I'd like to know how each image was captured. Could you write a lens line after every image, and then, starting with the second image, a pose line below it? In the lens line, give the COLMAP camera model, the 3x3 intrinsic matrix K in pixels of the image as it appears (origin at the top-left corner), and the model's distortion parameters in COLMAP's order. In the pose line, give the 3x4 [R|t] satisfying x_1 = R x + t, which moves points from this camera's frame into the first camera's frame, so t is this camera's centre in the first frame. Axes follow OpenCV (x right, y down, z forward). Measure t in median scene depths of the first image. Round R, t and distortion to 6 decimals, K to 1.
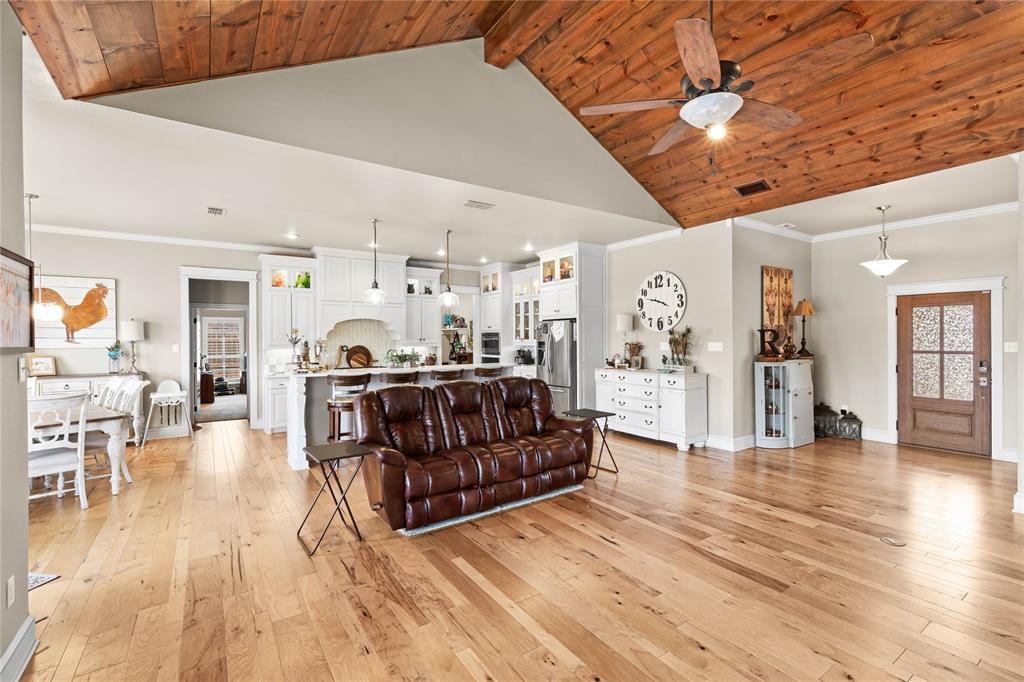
lens RADIAL K [[455.7, 0, 518.2], [0, 455.7, 338.3], [0, 0, 1]] dist [0.005629, 0.000029]
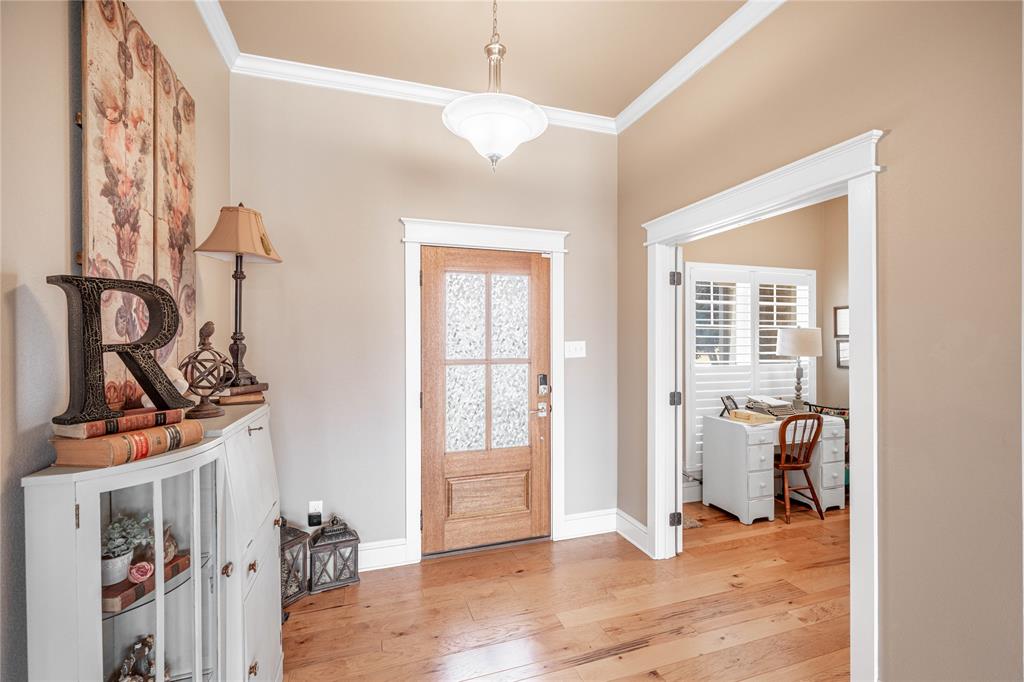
lens RADIAL K [[455.7, 0, 518.2], [0, 455.7, 338.3], [0, 0, 1]] dist [0.005629, 0.000029]
pose [[0.265908, 0.002825, 0.963994, 0.390666], [0.005201, 0.999977, -0.004365, 0.005456], [-0.963984, 0.006174, 0.265887, 0.755169]]
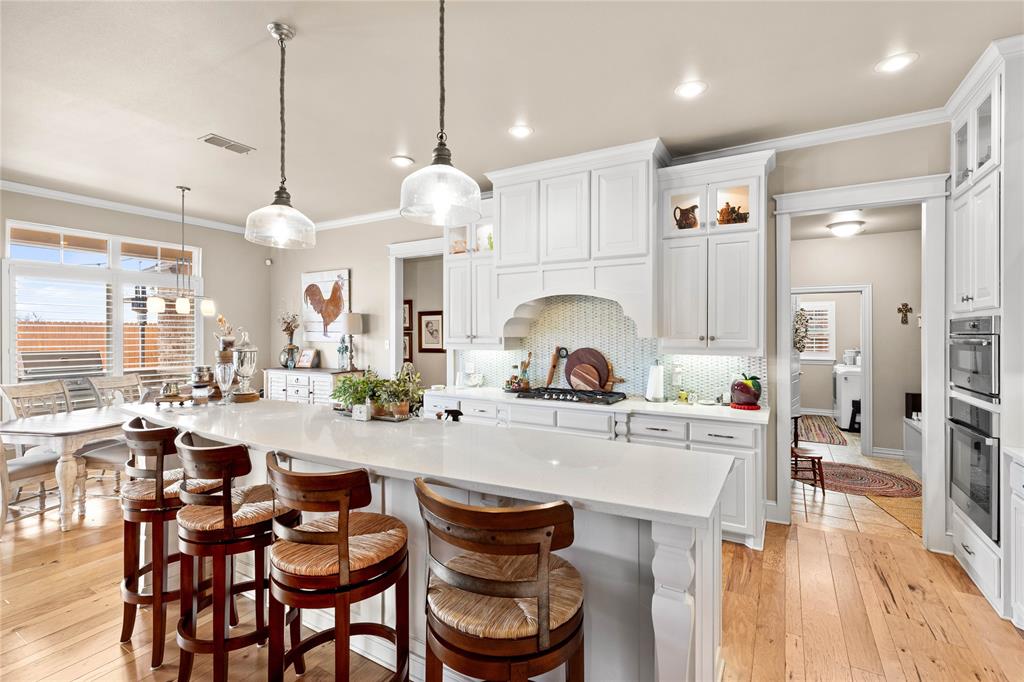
lens RADIAL K [[457.6, 0, 519.1], [0, 457.6, 332.2], [0, 0, 1]] dist [0.002522, 0.000064]
pose [[0.432156, 0.004383, -0.901788, 0.111267], [-0.006035, 0.999980, 0.001968, -0.003835], [0.901779, 0.004592, 0.432174, 0.921337]]
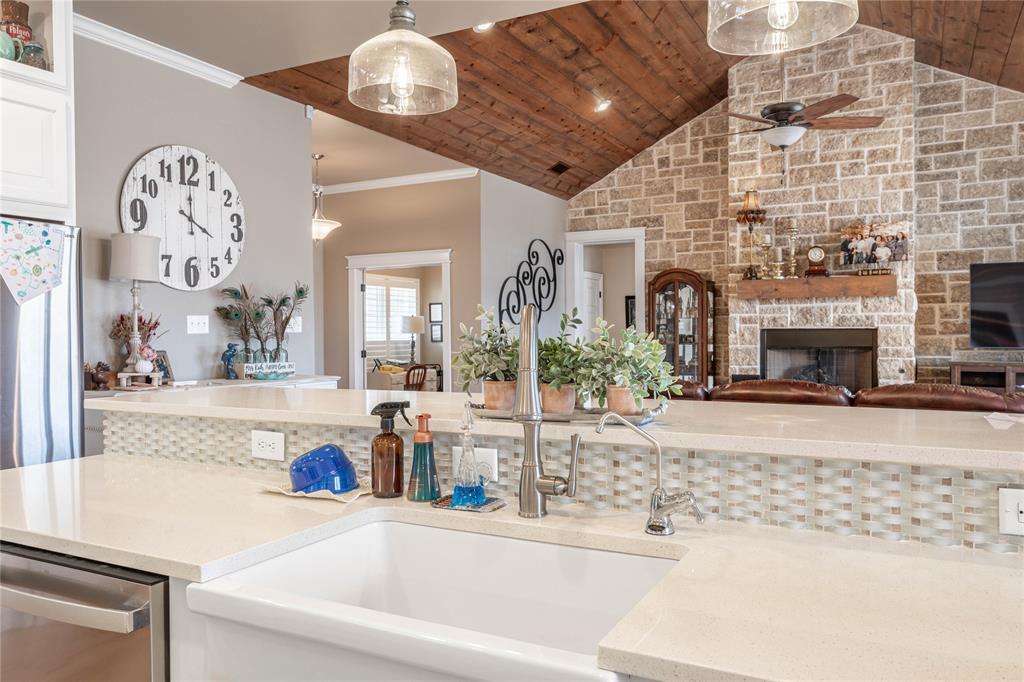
lens RADIAL K [[746.4, 0, 518.7], [0, 746.4, 336.5], [0, 0, 1]] dist [0.004567, 0.001258]
pose [[-0.465633, 0.002229, 0.884975, -0.470096], [0.012303, 0.999916, 0.003954, 0.031009], [-0.884893, 0.012729, -0.465621, 1.111313]]
